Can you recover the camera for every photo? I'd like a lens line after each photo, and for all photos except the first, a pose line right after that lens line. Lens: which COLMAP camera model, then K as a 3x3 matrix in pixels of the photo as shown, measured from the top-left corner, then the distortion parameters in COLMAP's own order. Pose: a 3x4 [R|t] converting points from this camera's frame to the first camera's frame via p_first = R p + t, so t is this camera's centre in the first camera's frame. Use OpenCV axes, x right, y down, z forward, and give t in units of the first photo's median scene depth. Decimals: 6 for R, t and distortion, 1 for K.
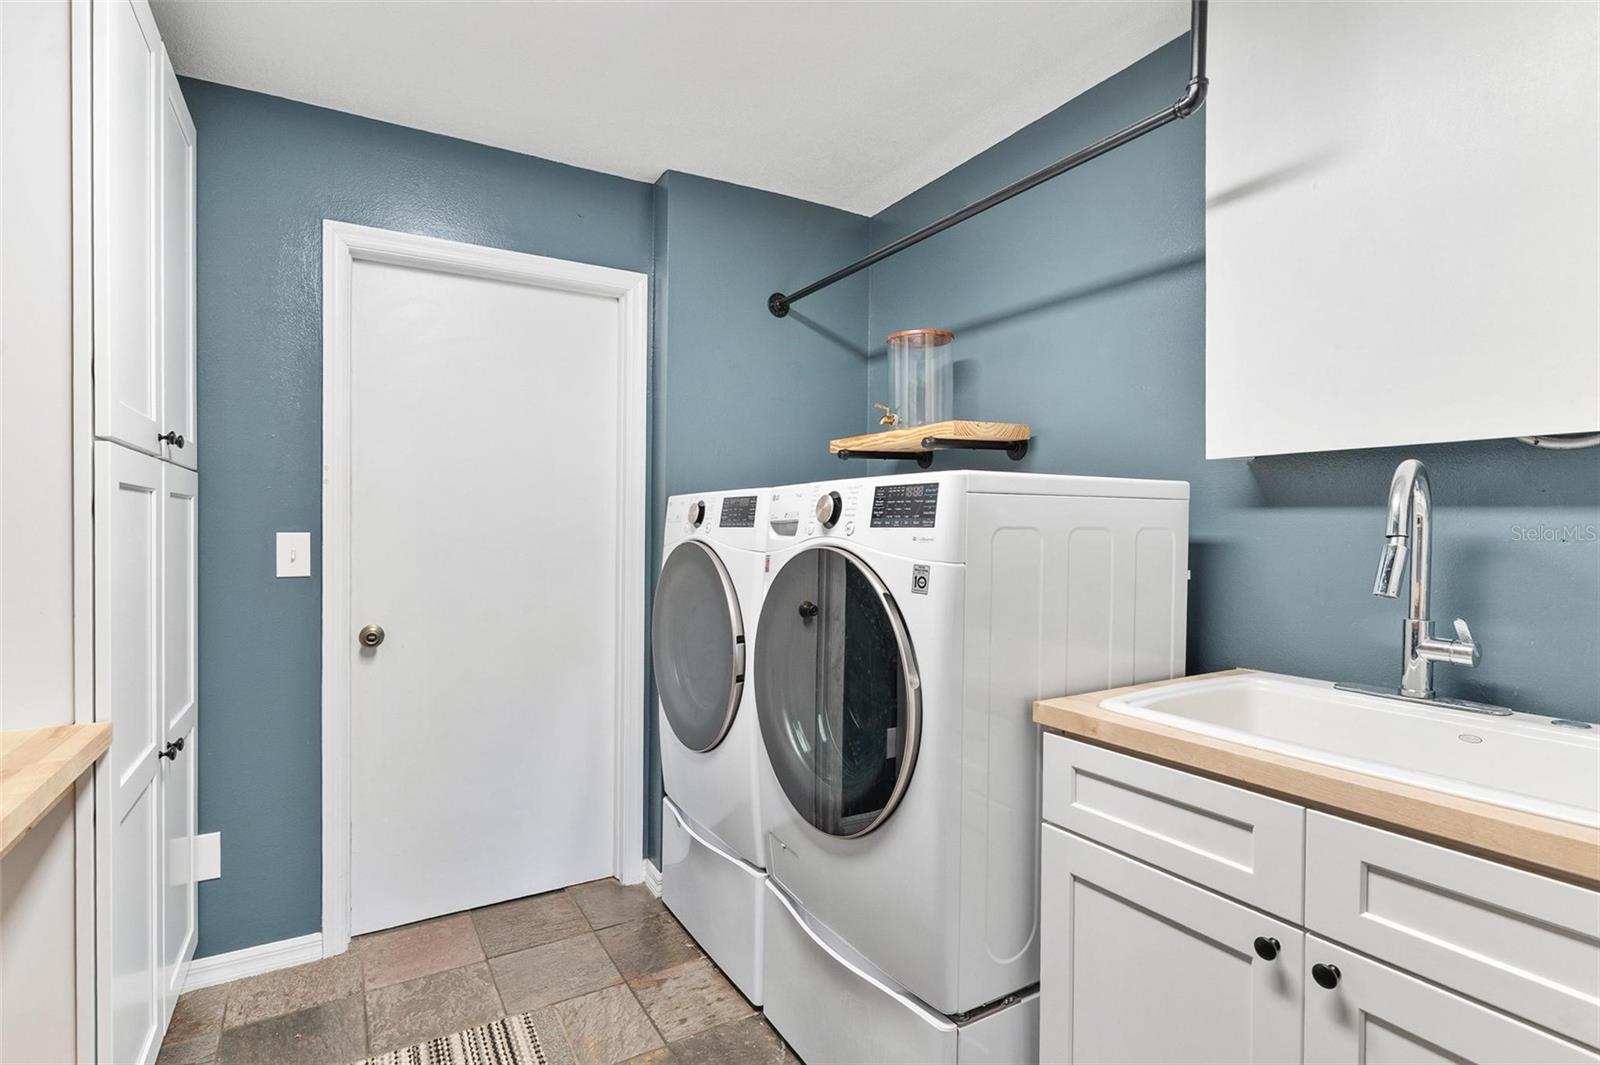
lens RADIAL K [[791.8, 0, 806.2], [0, 791.8, 531.6], [0, 0, 1]] dist [0.001188, -0.000224]
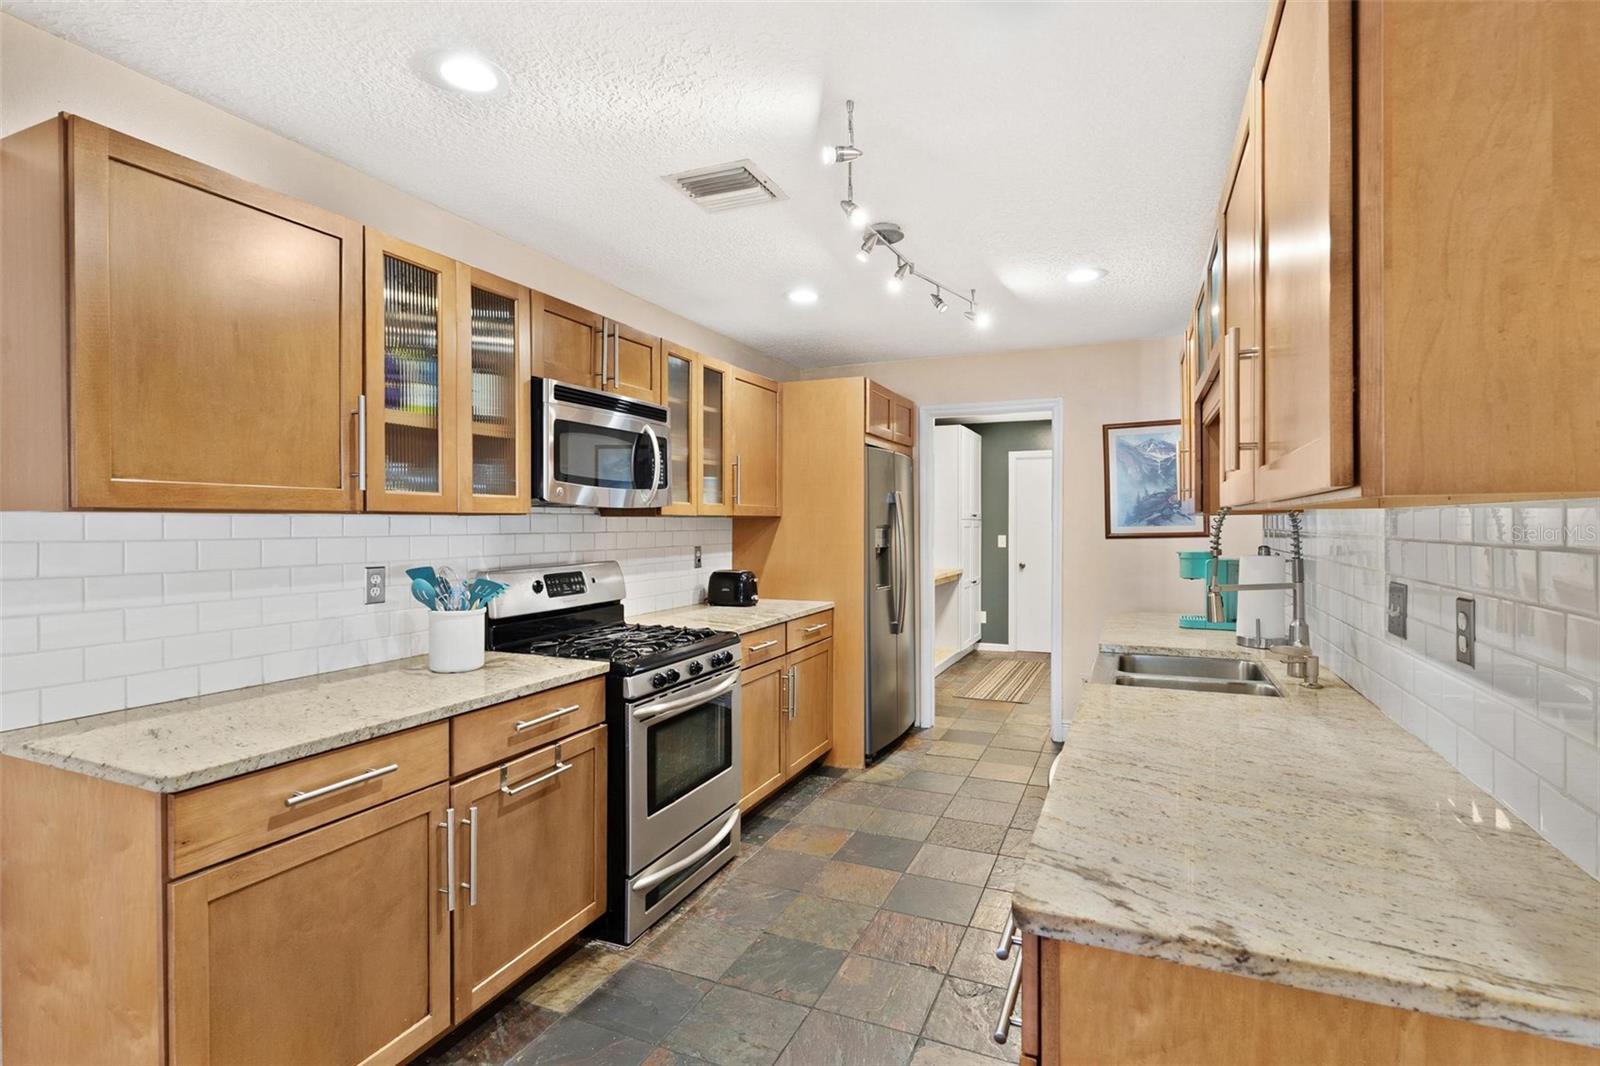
lens RADIAL K [[791.8, 0, 806.2], [0, 791.8, 532.1], [0, 0, 1]] dist [0.001188, -0.000224]
pose [[0.590334, 0.003889, -0.807150, 1.908931], [-0.004880, 0.999987, 0.001249, -0.015718], [0.807144, 0.003202, 0.590346, -2.046686]]
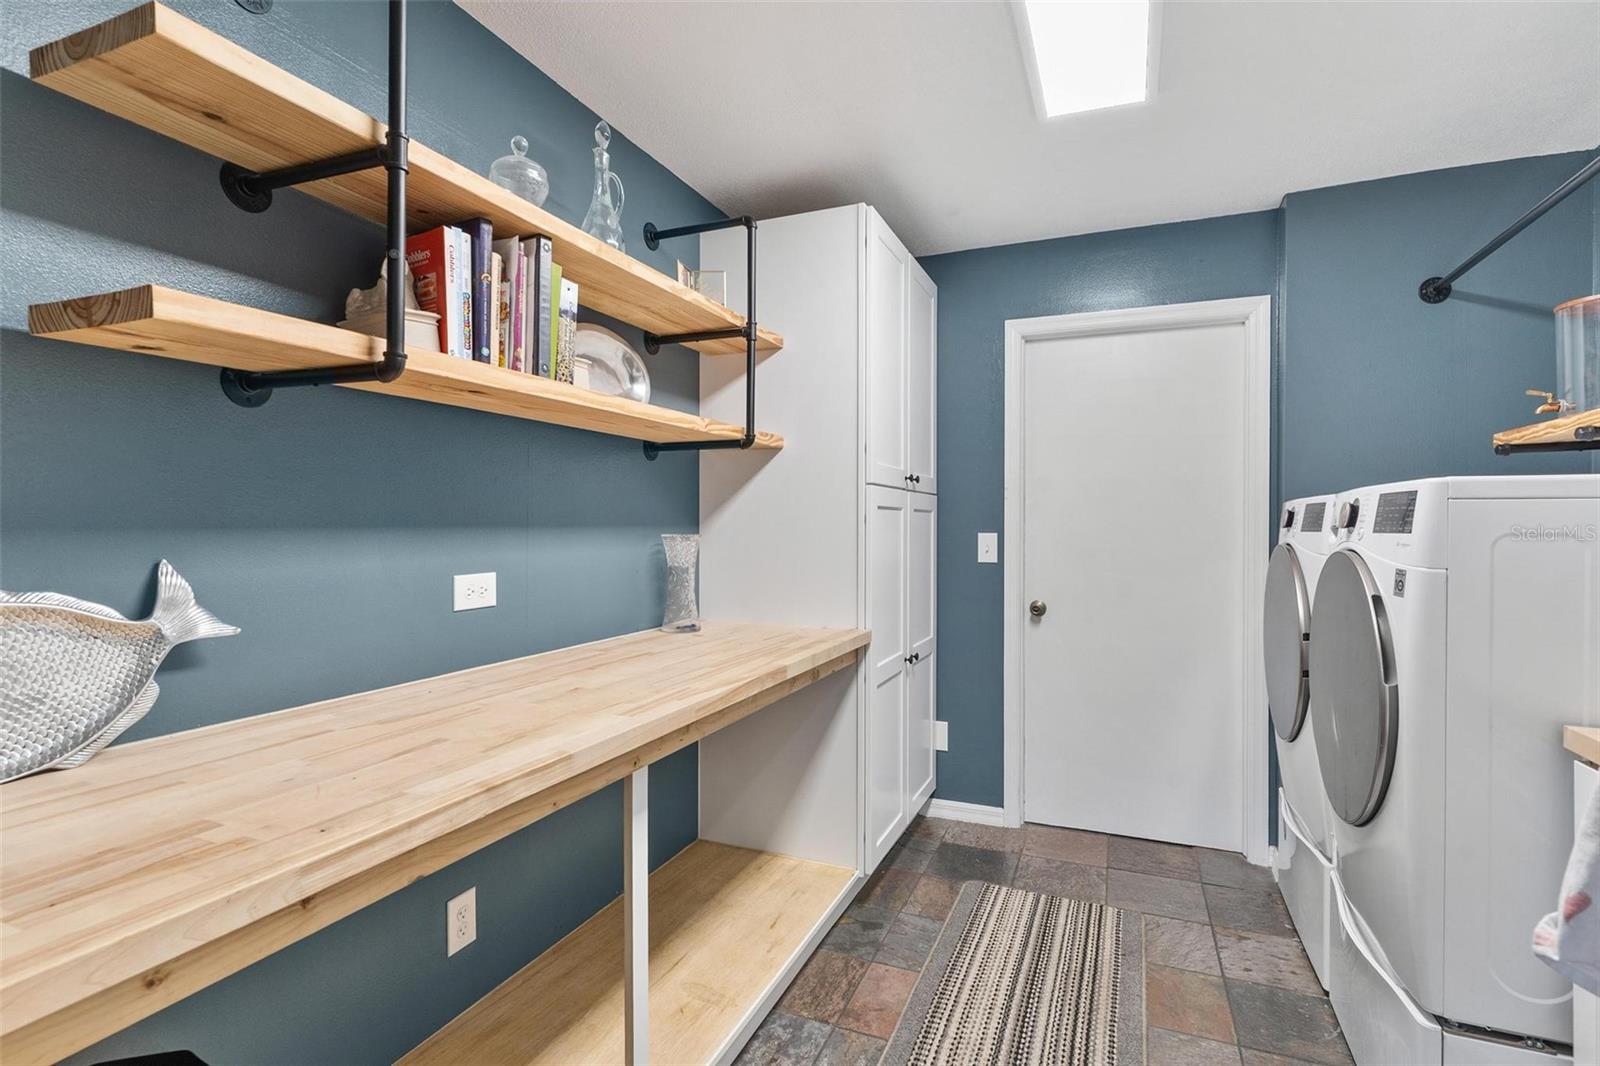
lens RADIAL K [[777.9, 0, 795.3], [0, 777.9, 516.6], [0, 0, 1]] dist [-0.000292, 0.000407]
pose [[0.592592, -0.008334, -0.805460, 0.333481], [-0.009001, 0.999816, -0.016967, -0.001781], [0.805453, 0.017304, 0.592407, -0.170708]]
